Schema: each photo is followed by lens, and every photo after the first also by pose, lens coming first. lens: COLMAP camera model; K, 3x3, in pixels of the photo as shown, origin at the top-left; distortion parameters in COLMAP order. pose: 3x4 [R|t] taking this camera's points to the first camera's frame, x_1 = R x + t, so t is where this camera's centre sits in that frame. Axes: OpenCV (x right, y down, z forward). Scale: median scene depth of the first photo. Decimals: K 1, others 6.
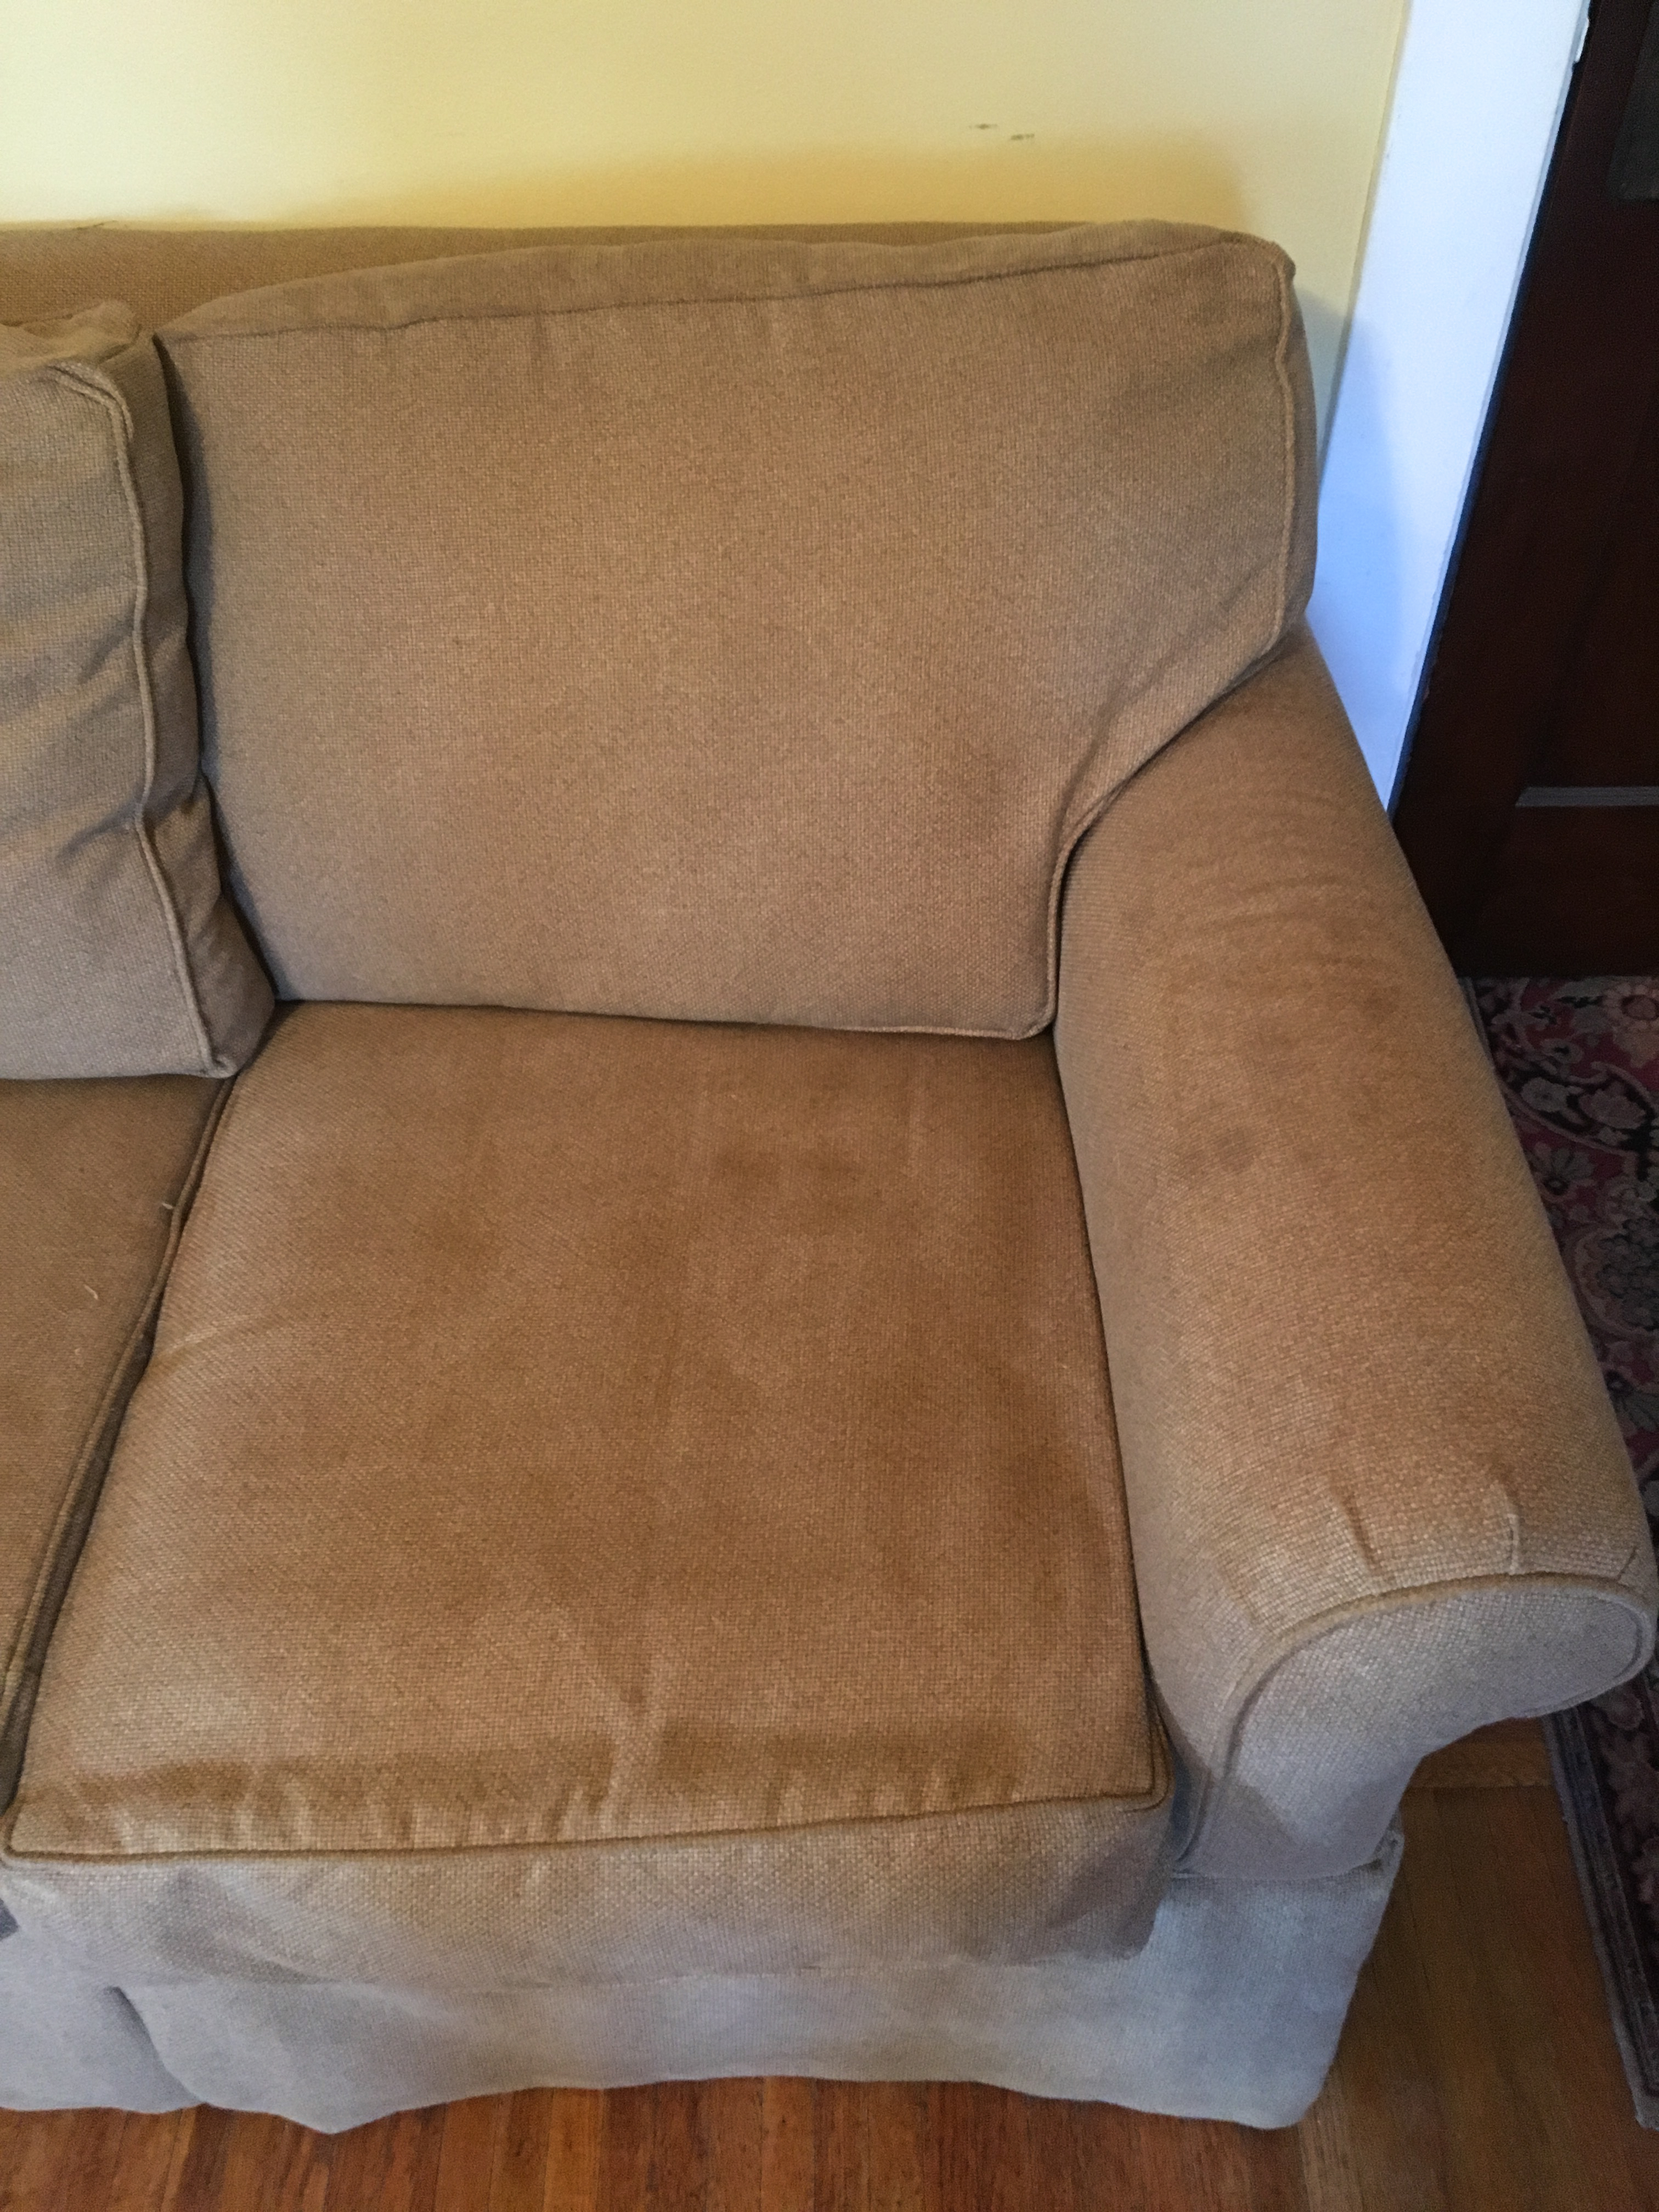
lens RADIAL K [[1881.6, 0, 822.7], [0, 1881.6, 1109.5], [0, 0, 1]] dist [0.071638, -0.090317]
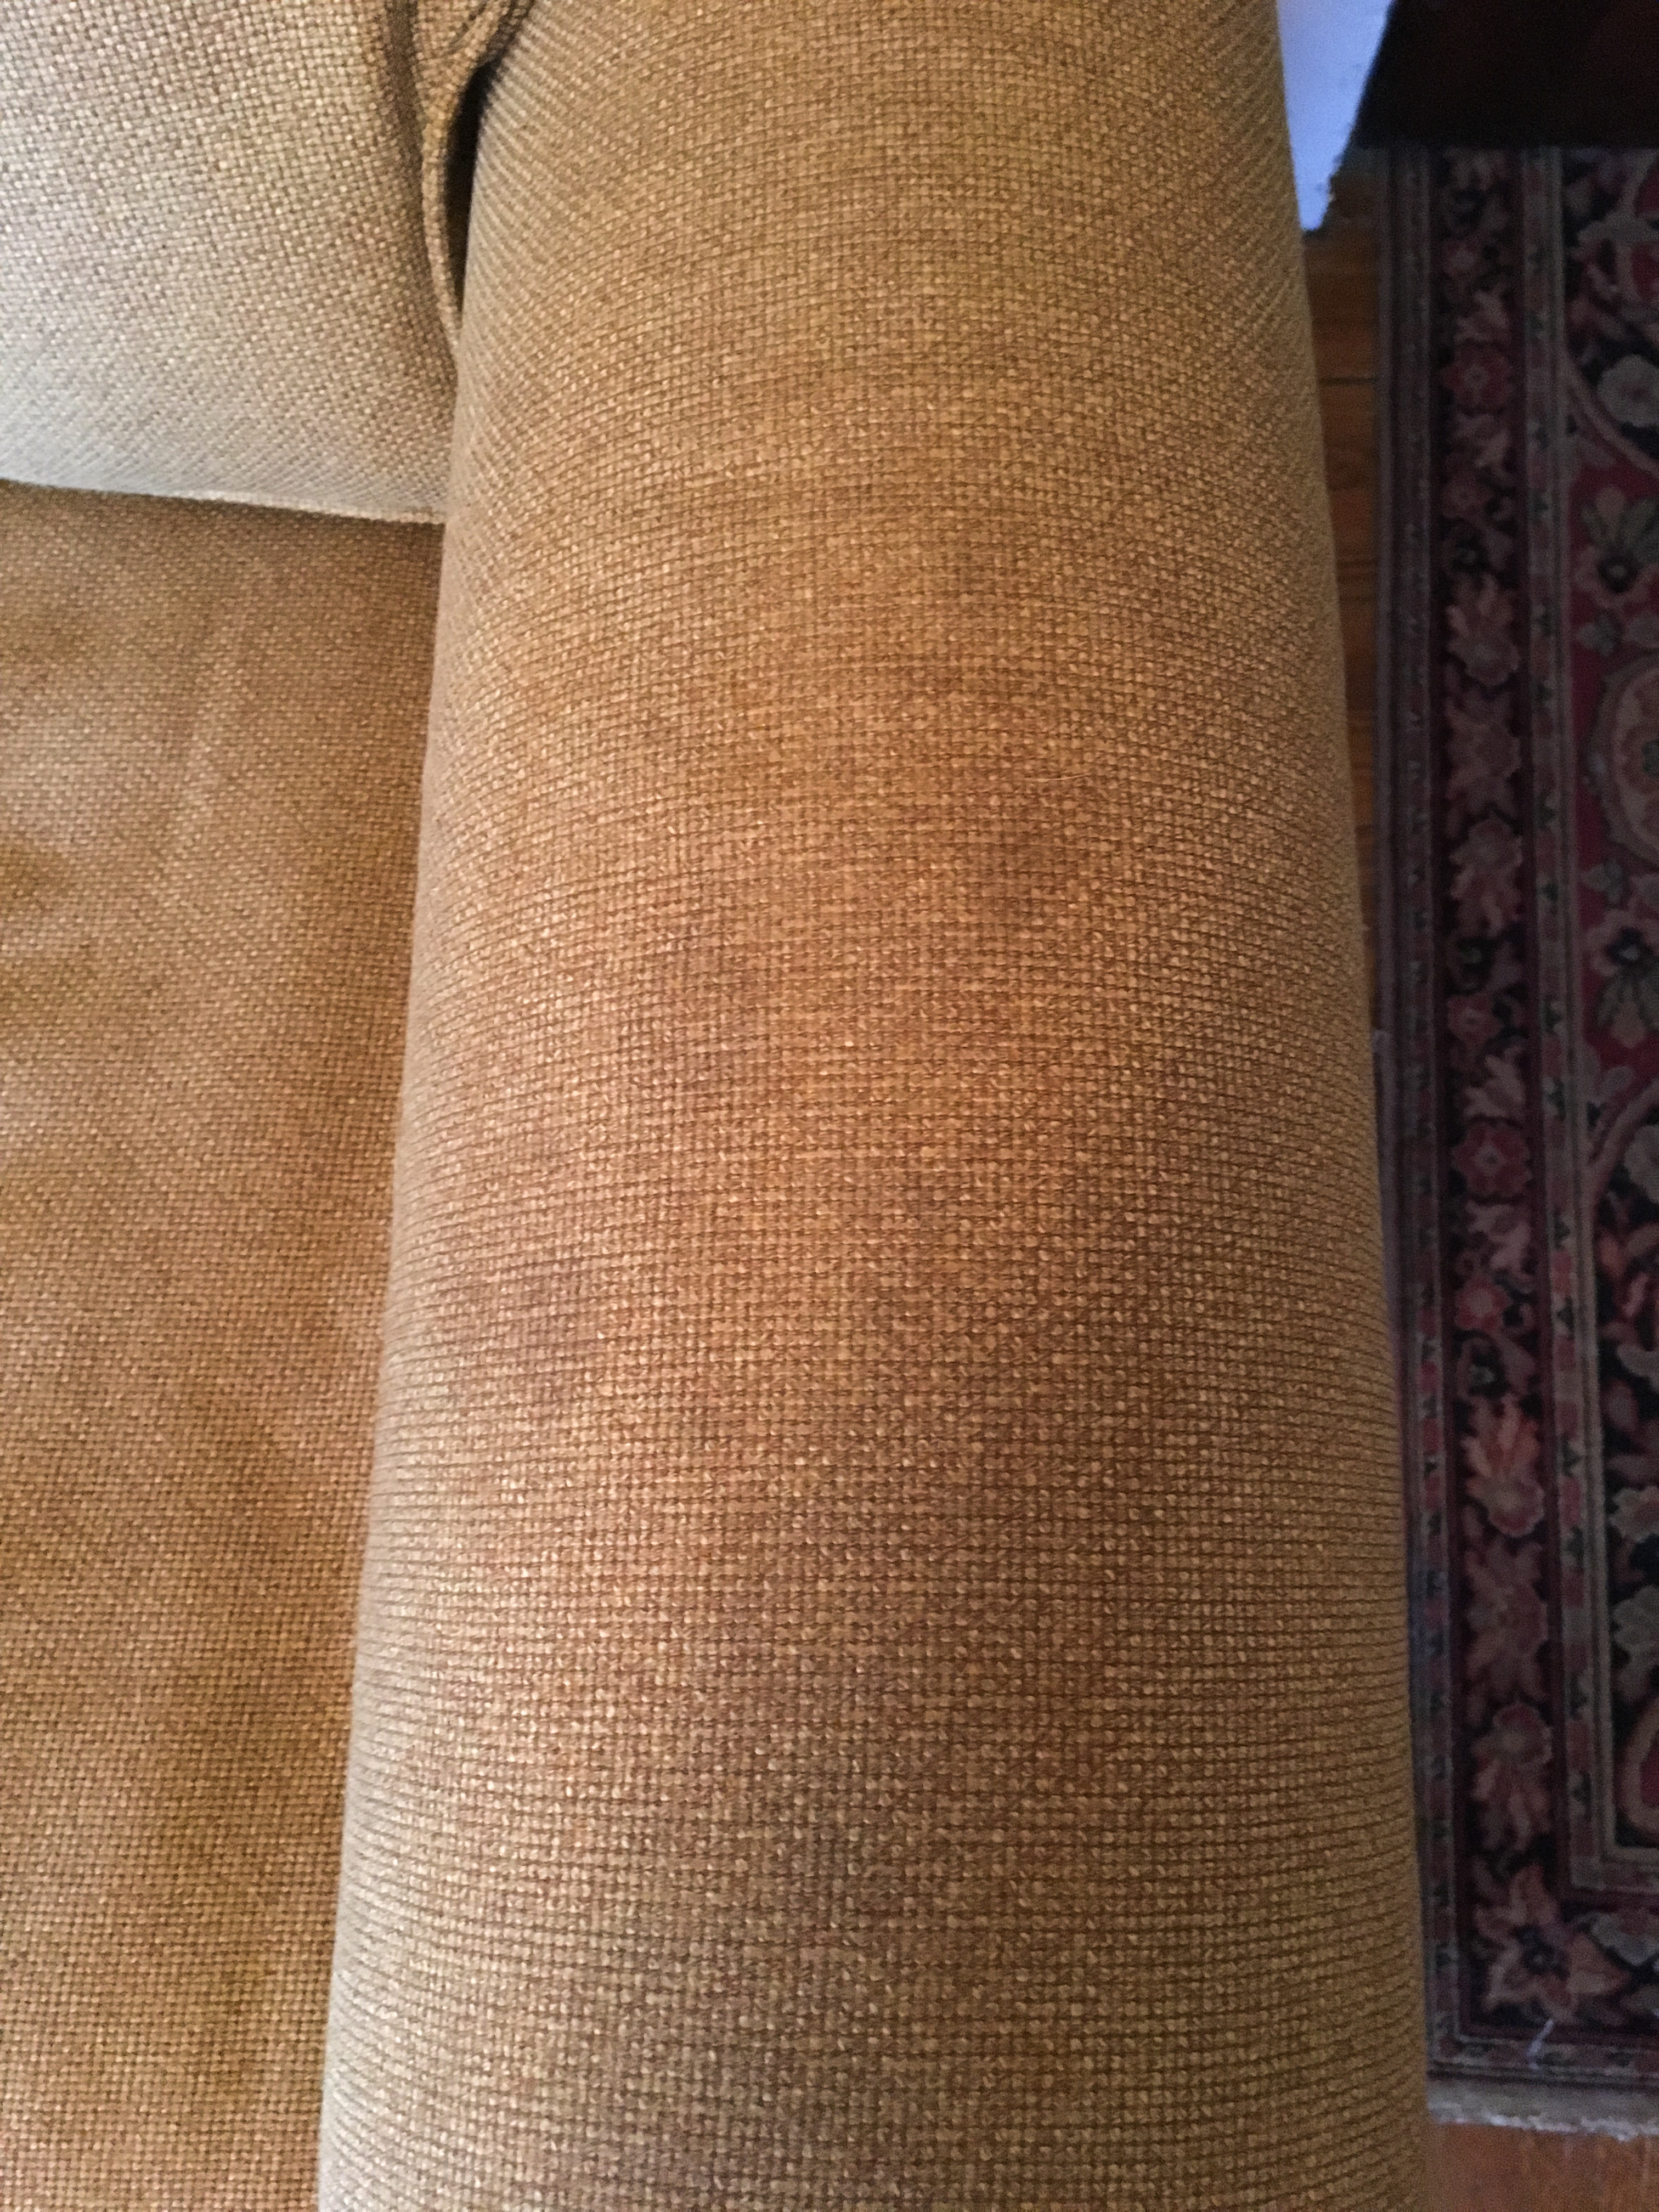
lens RADIAL K [[1889.0, 0, 829.5], [0, 1889.0, 1106.0], [0, 0, 1]] dist [0.102766, -0.165707]
pose [[0.999650, 0.021920, -0.014799, 0.213274], [-0.011873, 0.871934, 0.489480, -0.150601], [0.023633, -0.489133, 0.871889, 0.544914]]
